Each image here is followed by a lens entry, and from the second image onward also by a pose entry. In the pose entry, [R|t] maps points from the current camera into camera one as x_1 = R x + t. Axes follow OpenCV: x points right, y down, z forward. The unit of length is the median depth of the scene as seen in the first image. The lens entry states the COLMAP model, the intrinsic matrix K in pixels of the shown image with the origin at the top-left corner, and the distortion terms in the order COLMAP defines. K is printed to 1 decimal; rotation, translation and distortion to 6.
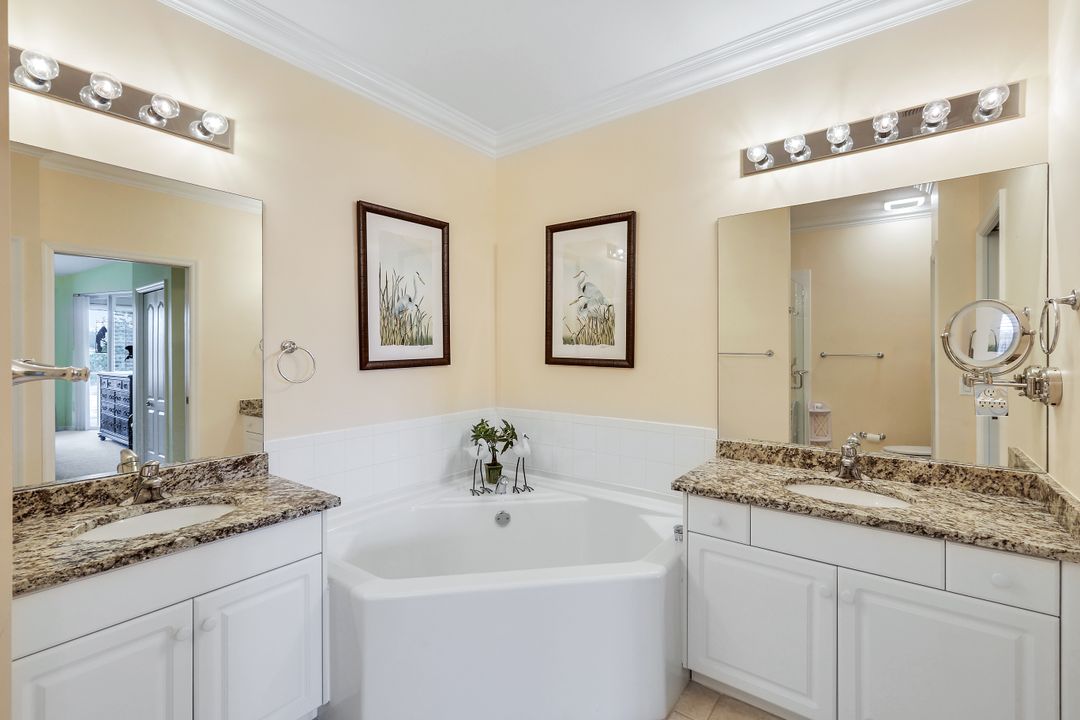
lens RADIAL K [[476.1, 0, 539.2], [0, 476.1, 354.2], [0, 0, 1]] dist [0.004170, -0.000348]
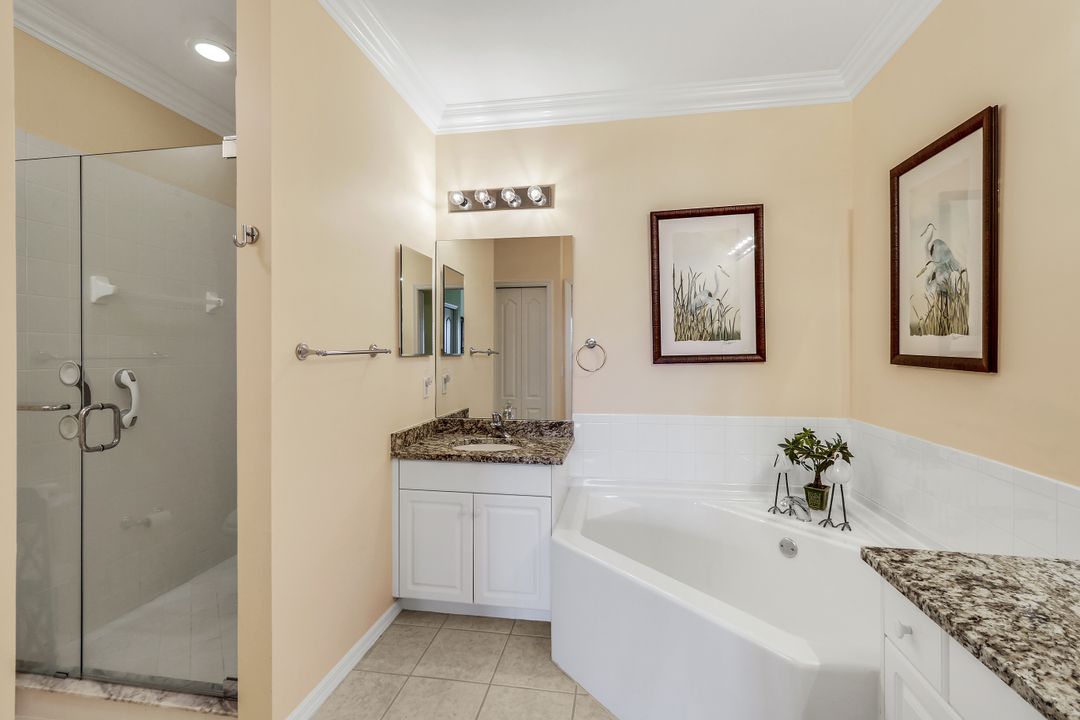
lens RADIAL K [[489.0, 0, 538.7], [0, 489.0, 350.5], [0, 0, 1]] dist [0.003634, 0.000107]
pose [[0.452412, 0.001404, -0.891808, 0.476002], [-0.005171, 0.999986, -0.001049, 0.004963], [0.891794, 0.005086, 0.452413, 0.220599]]
